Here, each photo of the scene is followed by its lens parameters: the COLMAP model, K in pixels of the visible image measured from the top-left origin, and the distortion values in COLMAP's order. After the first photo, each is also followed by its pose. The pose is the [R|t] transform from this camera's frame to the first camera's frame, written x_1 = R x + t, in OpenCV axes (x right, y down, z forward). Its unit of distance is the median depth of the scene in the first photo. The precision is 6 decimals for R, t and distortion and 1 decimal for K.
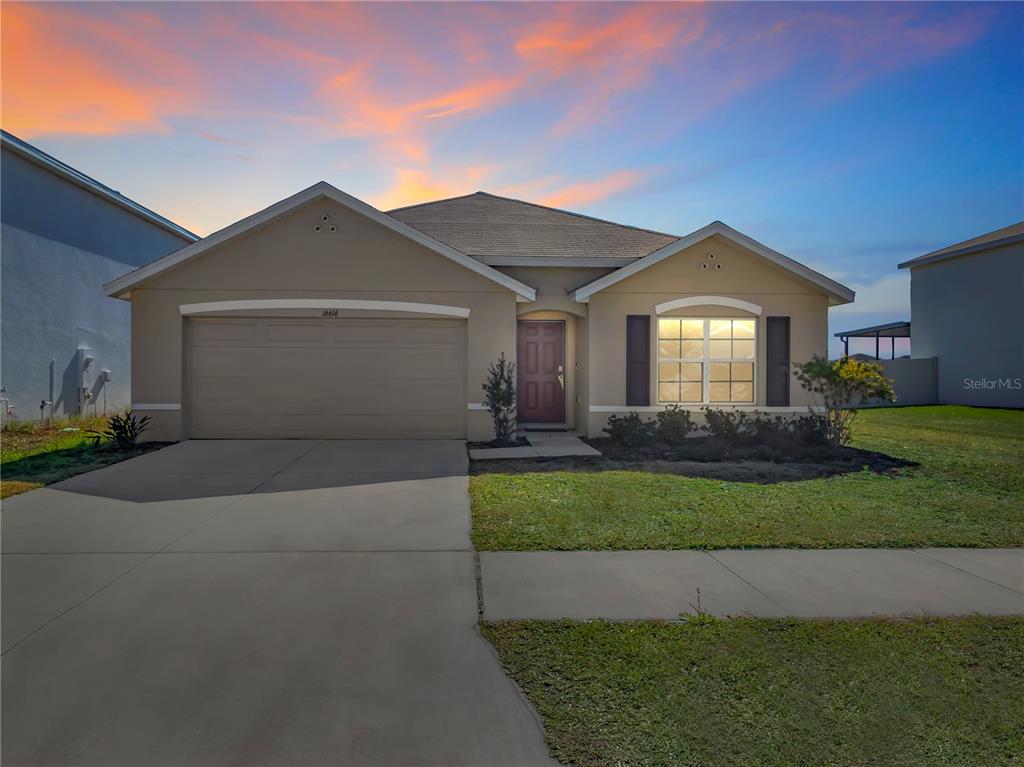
lens RADIAL K [[563.9, 0, 510.3], [0, 563.9, 377.2], [0, 0, 1]] dist [0.000720, 0.000845]
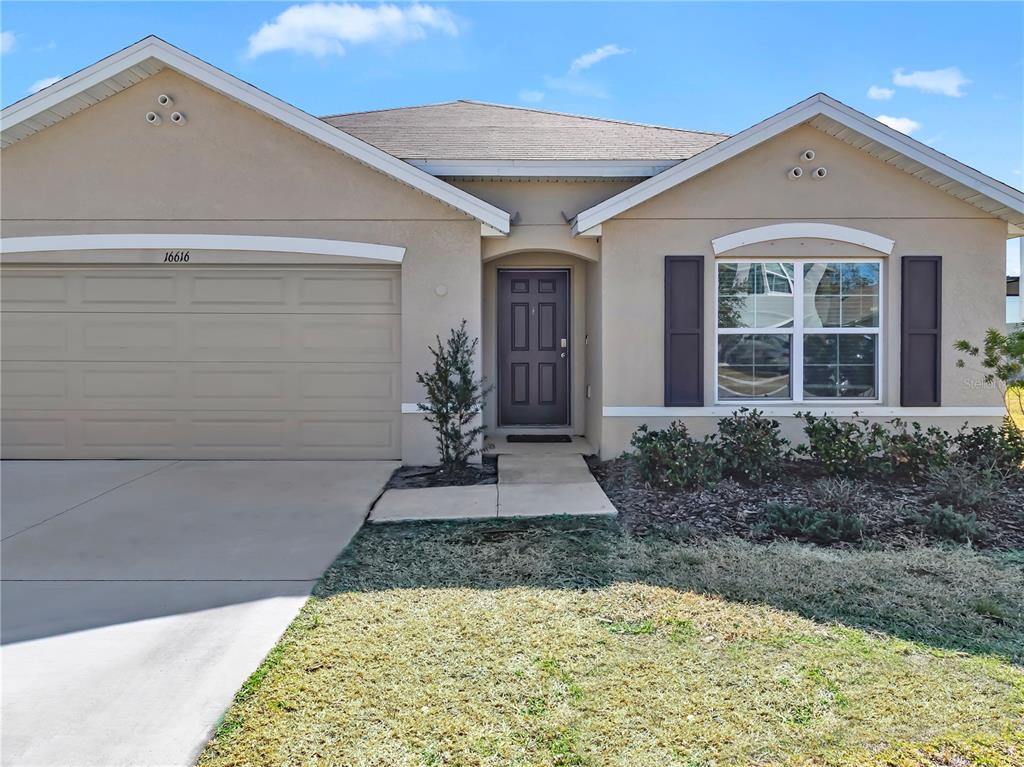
lens RADIAL K [[628.4, 0, 511.7], [0, 628.4, 347.4], [0, 0, 1]] dist [0.003129, 0.000602]
pose [[0.999275, -0.004617, -0.037797, 0.069592], [0.004778, 0.999980, 0.004164, -0.016400], [0.037777, -0.004342, 0.999277, 0.330179]]
